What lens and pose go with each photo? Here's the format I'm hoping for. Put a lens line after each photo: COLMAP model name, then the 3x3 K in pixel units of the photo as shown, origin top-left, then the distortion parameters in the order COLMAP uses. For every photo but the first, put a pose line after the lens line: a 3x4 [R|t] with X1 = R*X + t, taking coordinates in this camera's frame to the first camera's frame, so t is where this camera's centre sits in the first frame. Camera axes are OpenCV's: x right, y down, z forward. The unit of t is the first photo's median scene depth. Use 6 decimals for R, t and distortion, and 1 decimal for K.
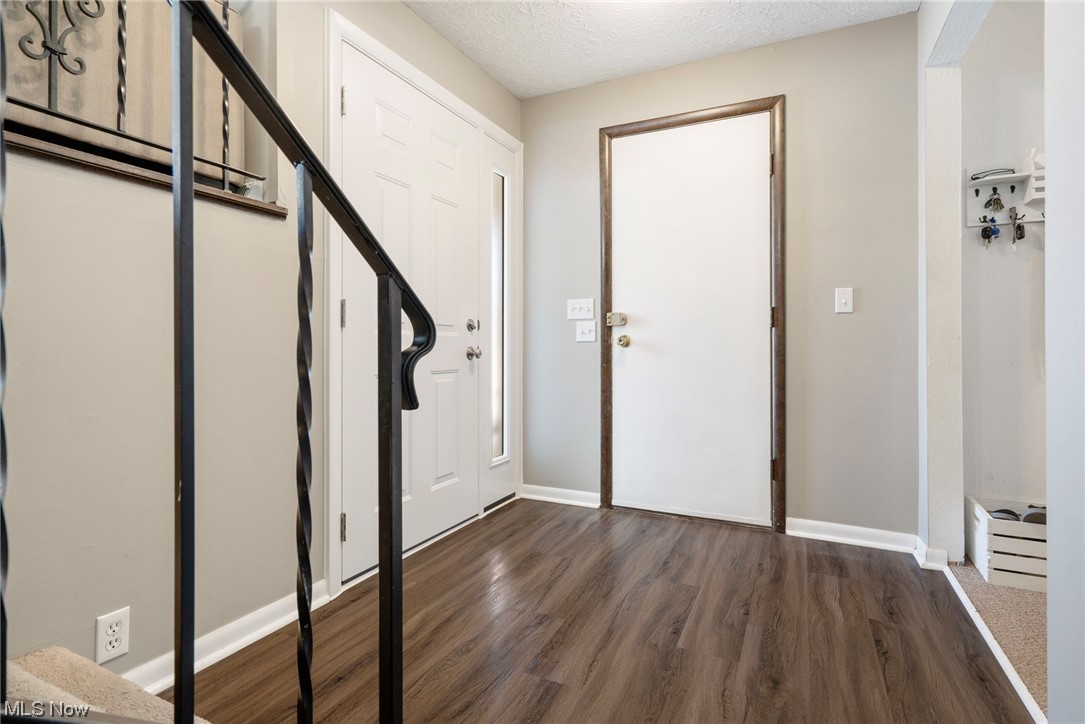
lens RADIAL K [[537.3, 0, 541.3], [0, 537.3, 346.7], [0, 0, 1]] dist [-0.002927, -0.000409]
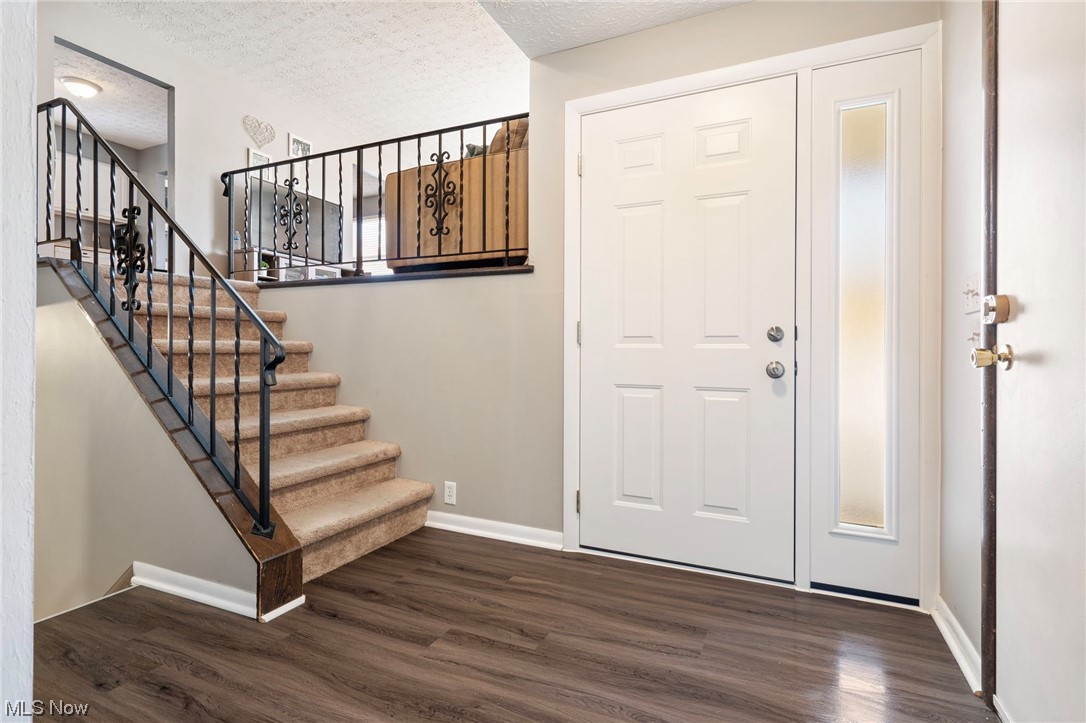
lens RADIAL K [[537.8, 0, 541.8], [0, 537.8, 346.2], [0, 0, 1]] dist [-0.002927, -0.000409]
pose [[0.013750, -0.000646, -0.999905, 0.841179], [-0.003399, 0.999994, -0.000693, -0.026605], [0.999900, 0.003408, 0.013748, 0.837329]]
